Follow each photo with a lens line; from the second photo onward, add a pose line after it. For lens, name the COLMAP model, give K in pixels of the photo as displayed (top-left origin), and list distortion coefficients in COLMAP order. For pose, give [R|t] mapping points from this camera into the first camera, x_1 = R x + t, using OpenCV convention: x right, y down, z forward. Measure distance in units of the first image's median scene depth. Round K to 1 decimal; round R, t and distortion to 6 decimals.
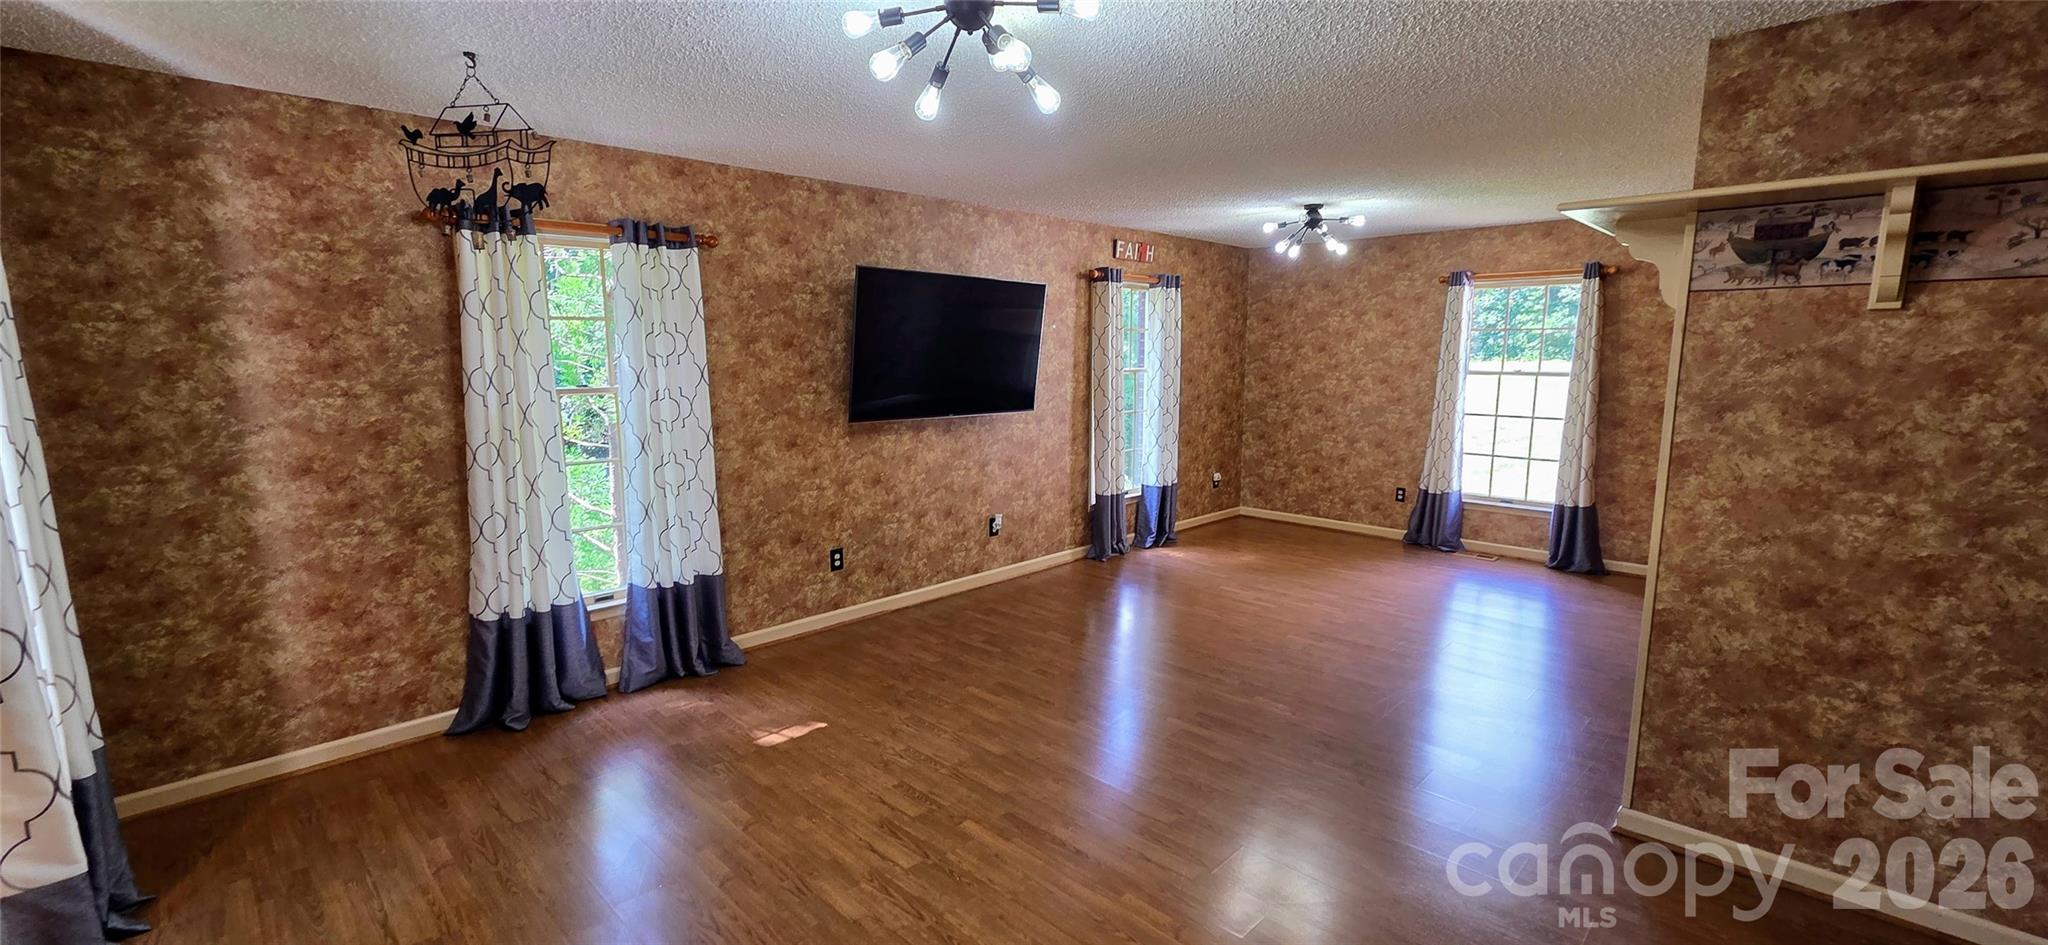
lens RADIAL K [[835.5, 0, 1027.0], [0, 835.5, 477.3], [0, 0, 1]] dist [0.008984, -0.000188]
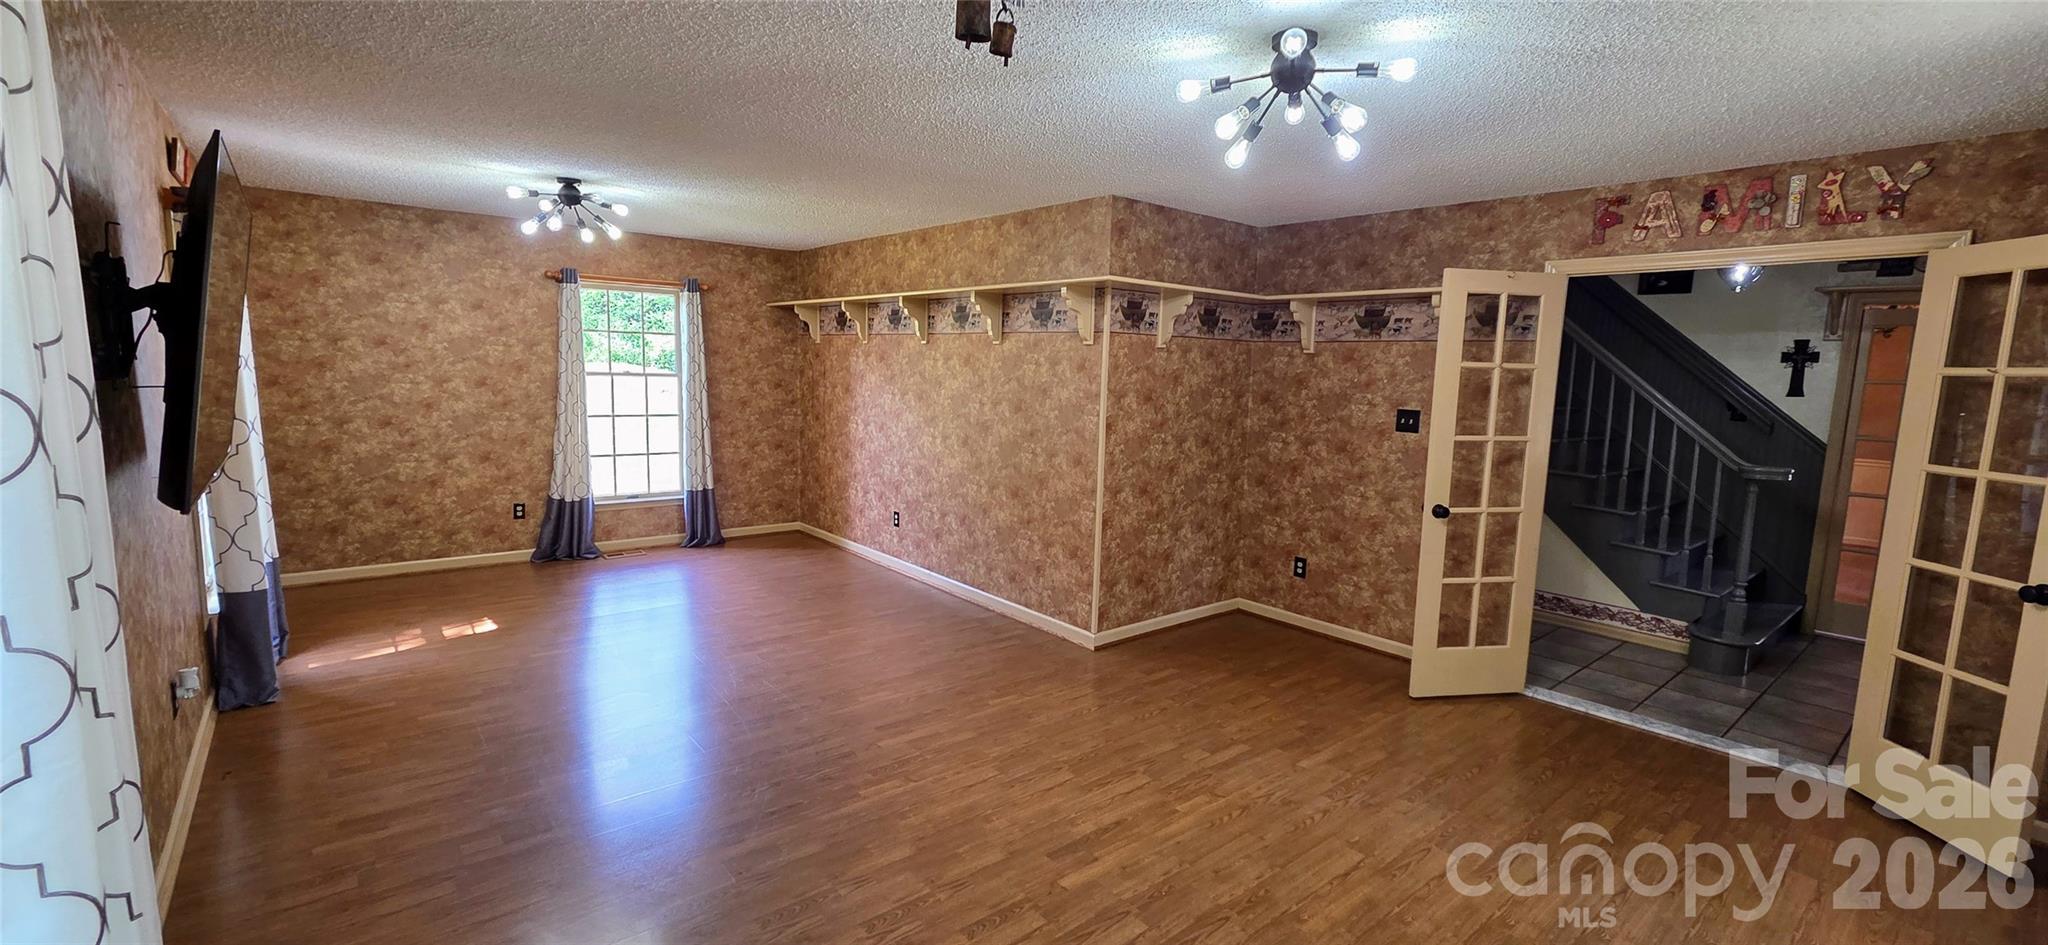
lens RADIAL K [[835.5, 0, 1027.5], [0, 835.5, 472.8], [0, 0, 1]] dist [0.008984, -0.000188]
pose [[0.100067, -0.121220, 0.987569, -0.455065], [0.121047, 0.986661, 0.108843, -0.062001], [-0.987590, 0.108651, 0.113406, 0.444157]]
